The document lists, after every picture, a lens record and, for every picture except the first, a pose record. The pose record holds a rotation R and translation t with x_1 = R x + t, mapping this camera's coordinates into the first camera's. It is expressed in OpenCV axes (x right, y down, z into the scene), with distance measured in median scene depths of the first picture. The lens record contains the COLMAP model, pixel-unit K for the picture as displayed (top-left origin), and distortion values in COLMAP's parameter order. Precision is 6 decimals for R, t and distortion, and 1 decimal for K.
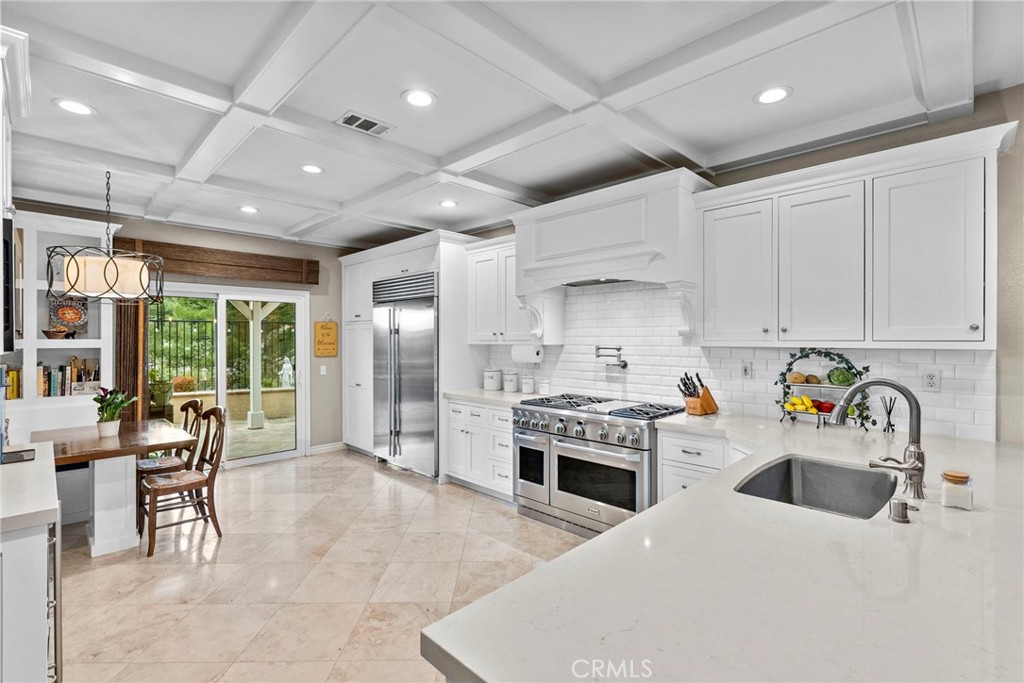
lens RADIAL K [[465.7, 0, 513.8], [0, 465.7, 339.5], [0, 0, 1]] dist [-0.003412, 0.001365]
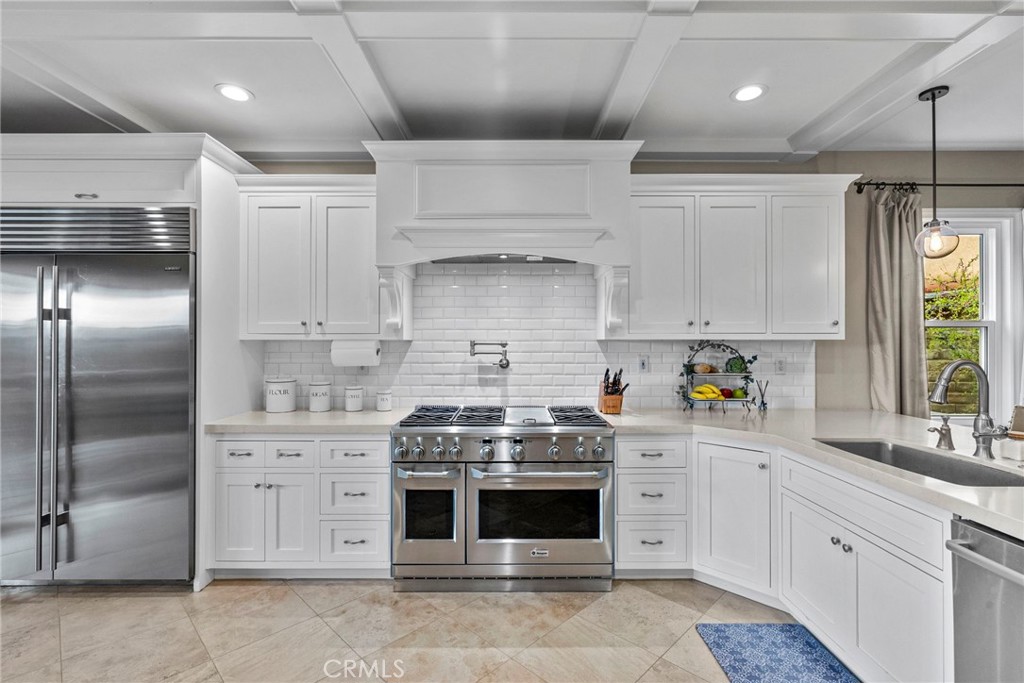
lens RADIAL K [[465.7, 0, 513.8], [0, 465.7, 339.5], [0, 0, 1]] dist [-0.003412, 0.001365]
pose [[0.710804, 0.004722, 0.703375, -0.340733], [0.000271, 0.999976, -0.006986, 0.017419], [-0.703390, 0.005157, 0.710785, 0.407123]]
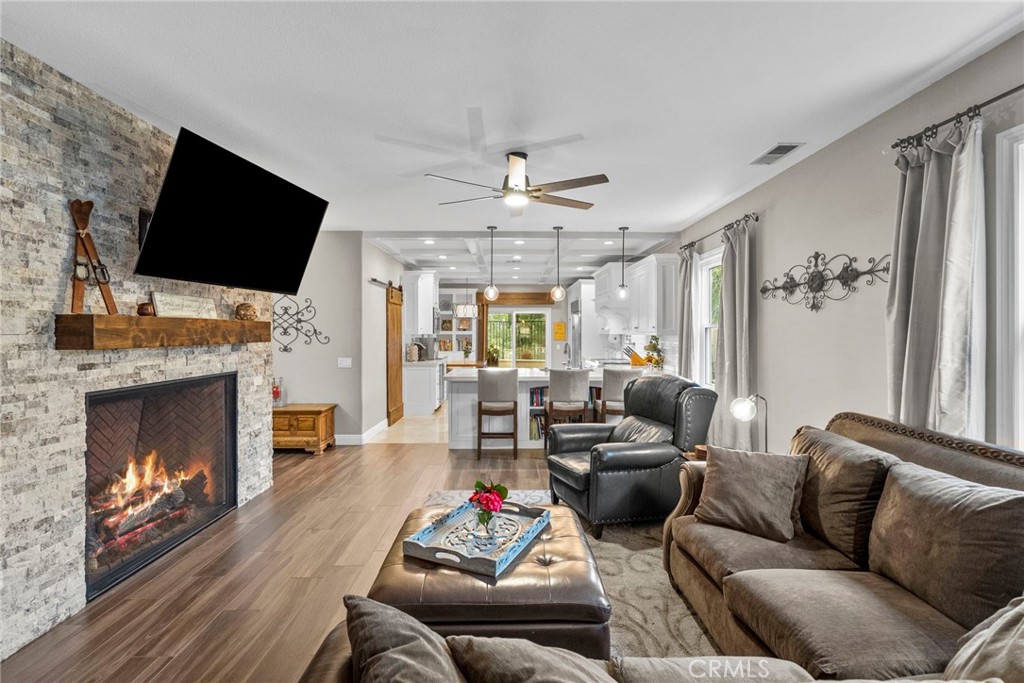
lens RADIAL K [[469.0, 0, 512.2], [0, 469.0, 332.9], [0, 0, 1]] dist [-0.000248, 0.000983]
pose [[0.708805, 0.002955, -0.705398, 1.341127], [-0.001288, 0.999995, 0.002894, -0.000207], [0.705403, -0.001143, 0.708805, -0.863774]]
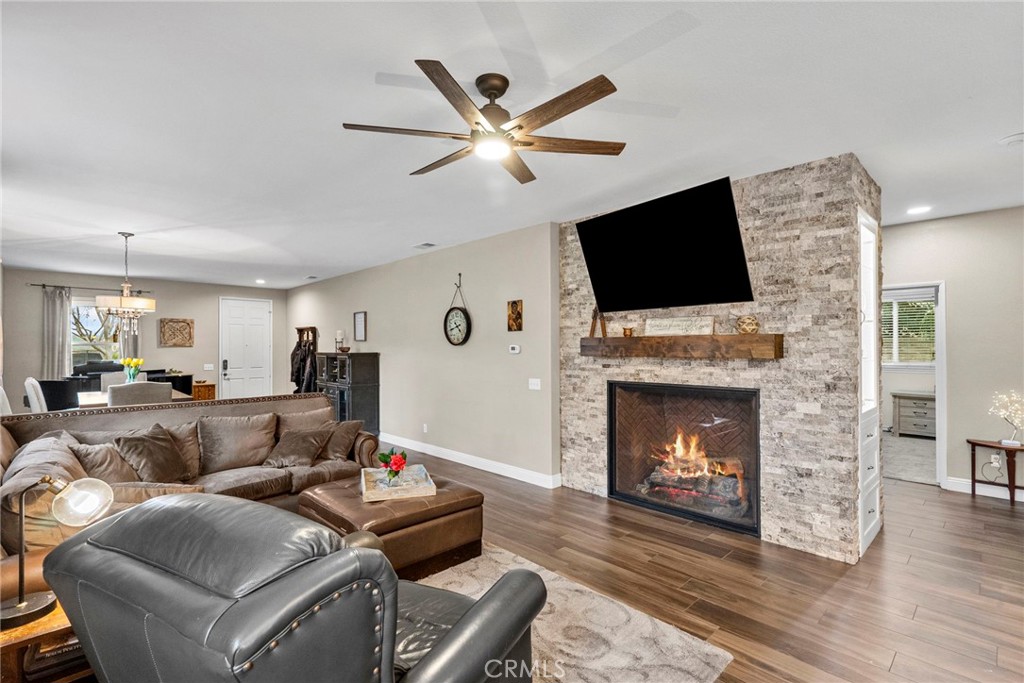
lens RADIAL K [[475.5, 0, 511.8], [0, 475.5, 339.9], [0, 0, 1]] dist [-0.001787, 0.001502]
pose [[-0.999685, 0.004853, 0.024636, 0.683105], [0.004513, 0.999894, -0.013817, -0.000665], [-0.024701, -0.013702, -0.999601, 0.367693]]
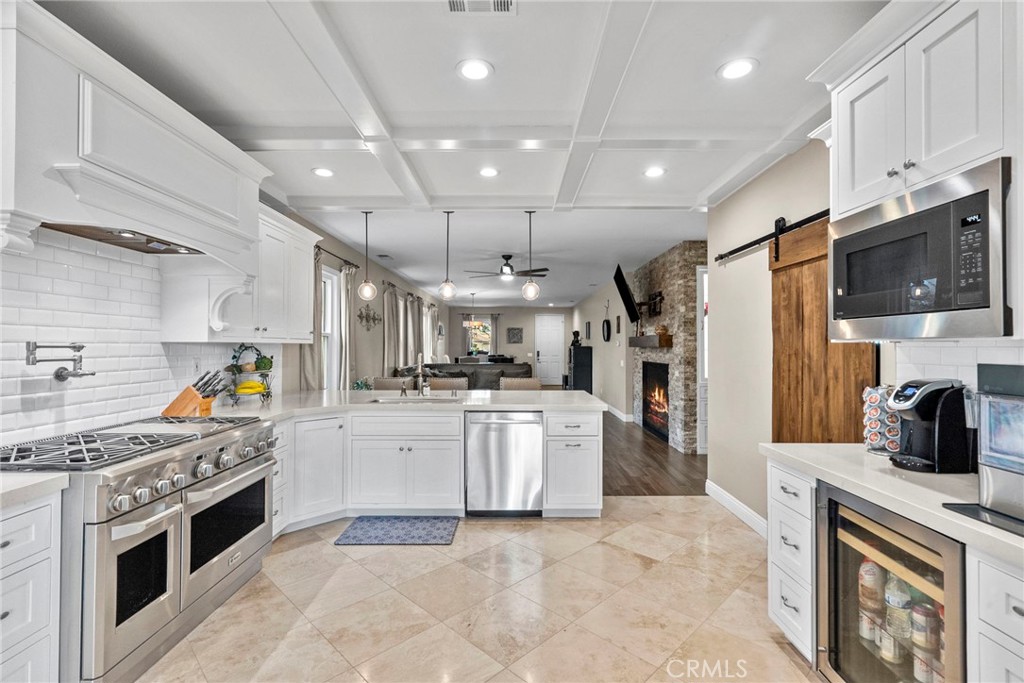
lens RADIAL K [[465.7, 0, 513.8], [0, 465.7, 339.5], [0, 0, 1]] dist [-0.003412, 0.001365]
pose [[-0.702720, 0.009004, 0.711410, -0.586630], [-0.000870, 0.999908, -0.013515, 0.017754], [-0.711466, -0.010116, -0.702648, 1.026144]]
